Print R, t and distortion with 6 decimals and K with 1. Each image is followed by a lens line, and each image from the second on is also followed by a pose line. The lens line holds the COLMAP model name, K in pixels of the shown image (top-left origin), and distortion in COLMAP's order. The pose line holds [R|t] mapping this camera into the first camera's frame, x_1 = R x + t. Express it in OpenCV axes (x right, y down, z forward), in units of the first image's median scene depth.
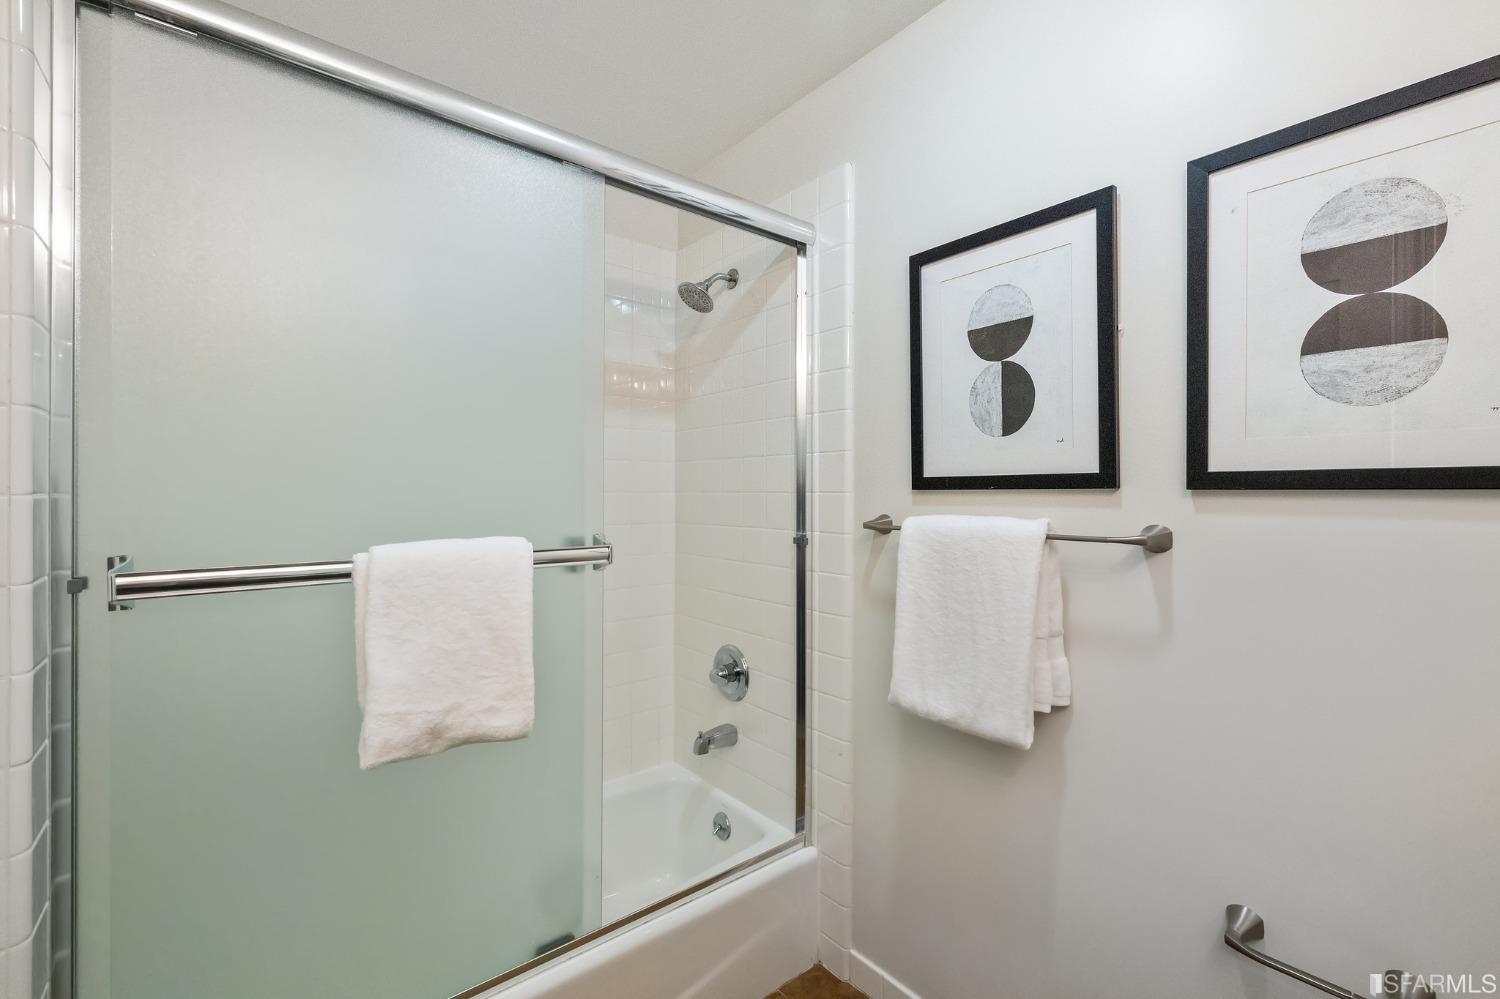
lens RADIAL K [[649.0, 0, 752.3], [0, 649.0, 489.6], [0, 0, 1]] dist [0.000079, -0.000596]
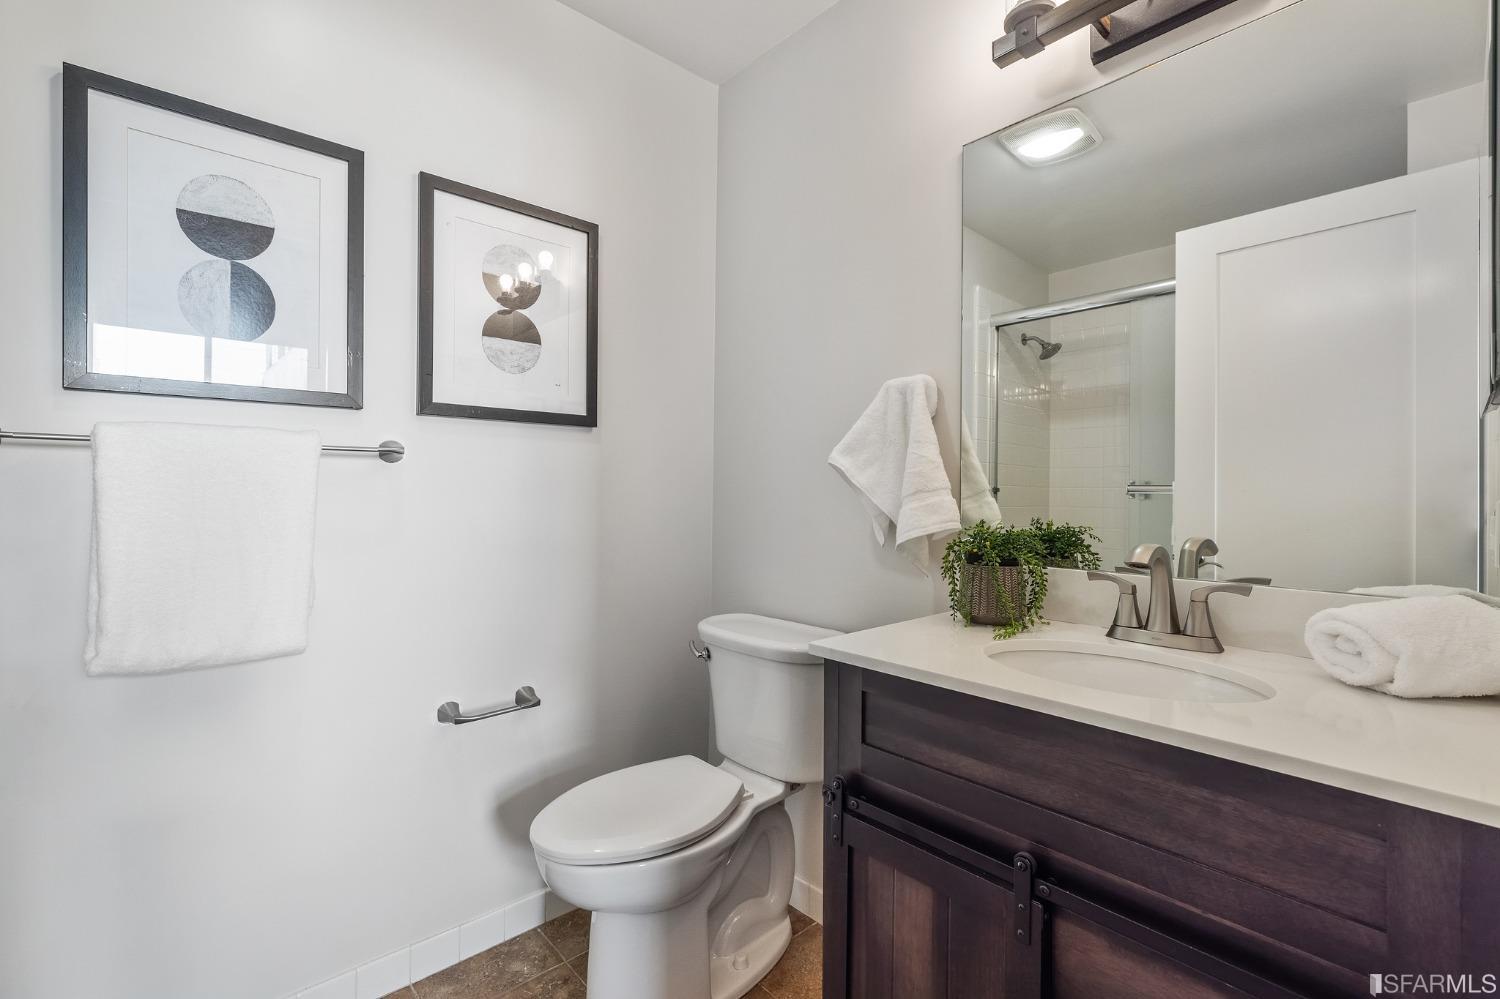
lens RADIAL K [[649.0, 0, 752.3], [0, 649.0, 489.6], [0, 0, 1]] dist [0.000079, -0.000596]
pose [[-0.056127, -0.011398, 0.998359, -0.658207], [-0.011235, 0.999879, 0.010783, 0.123382], [-0.998360, -0.010611, -0.056249, 0.349246]]
